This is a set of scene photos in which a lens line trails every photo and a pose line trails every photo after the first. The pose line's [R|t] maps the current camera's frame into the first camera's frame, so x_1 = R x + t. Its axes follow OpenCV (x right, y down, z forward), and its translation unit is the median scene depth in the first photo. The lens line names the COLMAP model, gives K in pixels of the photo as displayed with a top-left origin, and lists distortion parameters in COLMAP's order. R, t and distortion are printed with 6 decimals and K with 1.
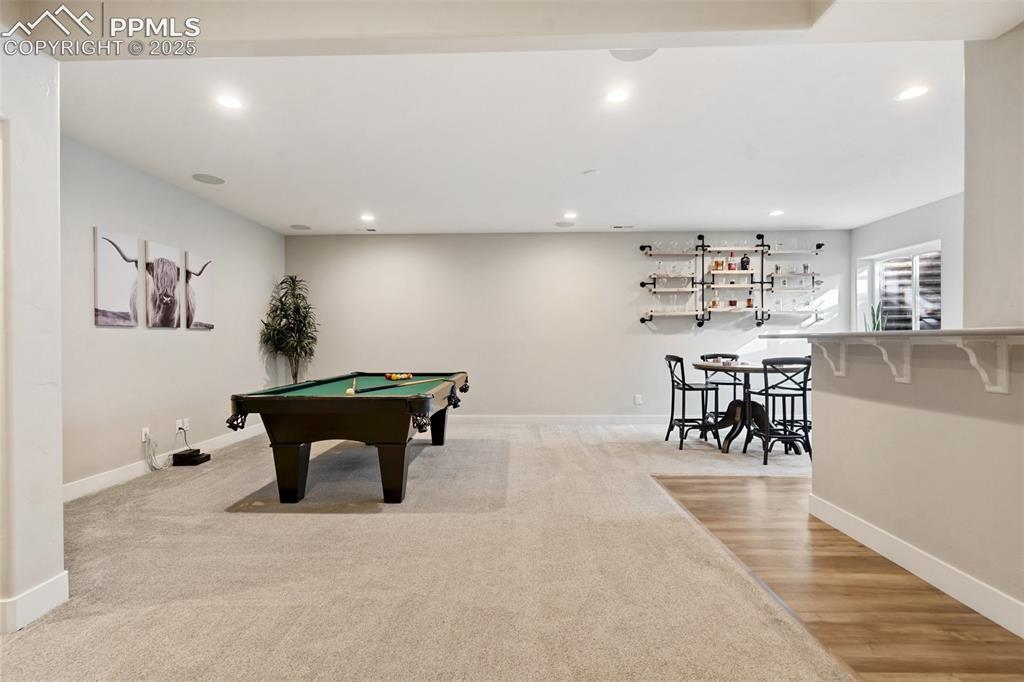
lens RADIAL K [[468.3, 0, 509.6], [0, 468.3, 341.2], [0, 0, 1]] dist [-0.003351, -0.000382]
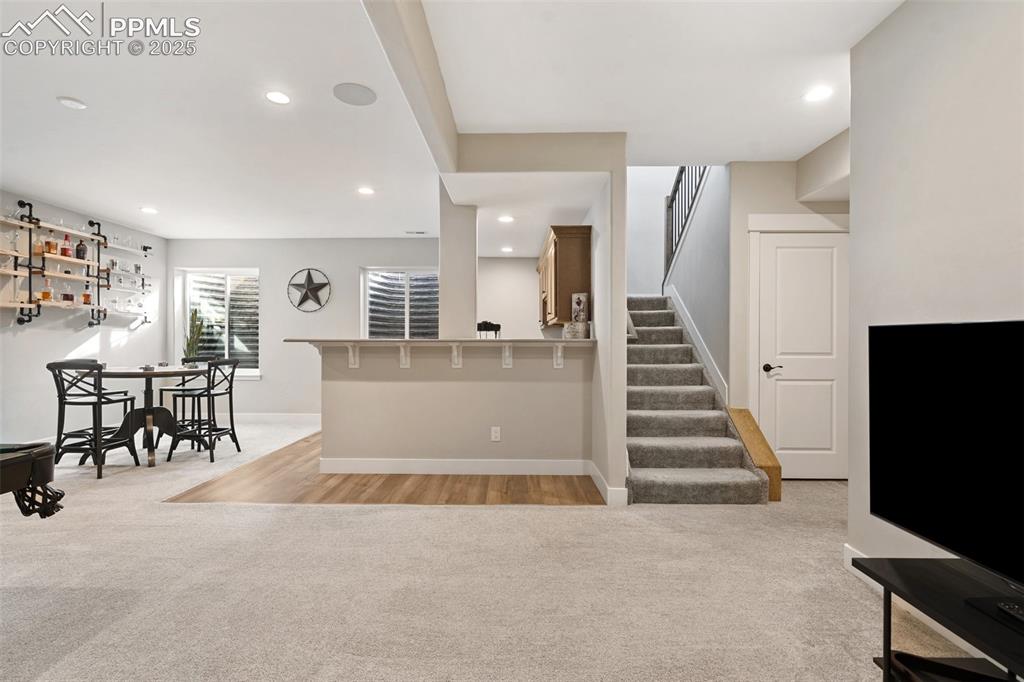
lens RADIAL K [[468.3, 0, 510.6], [0, 468.3, 344.9], [0, 0, 1]] dist [-0.003351, -0.000382]
pose [[-0.004342, -0.000496, 0.999990, -0.341328], [-0.001950, 0.999998, 0.000487, -0.000023], [-0.999989, -0.001948, -0.004343, 0.229720]]
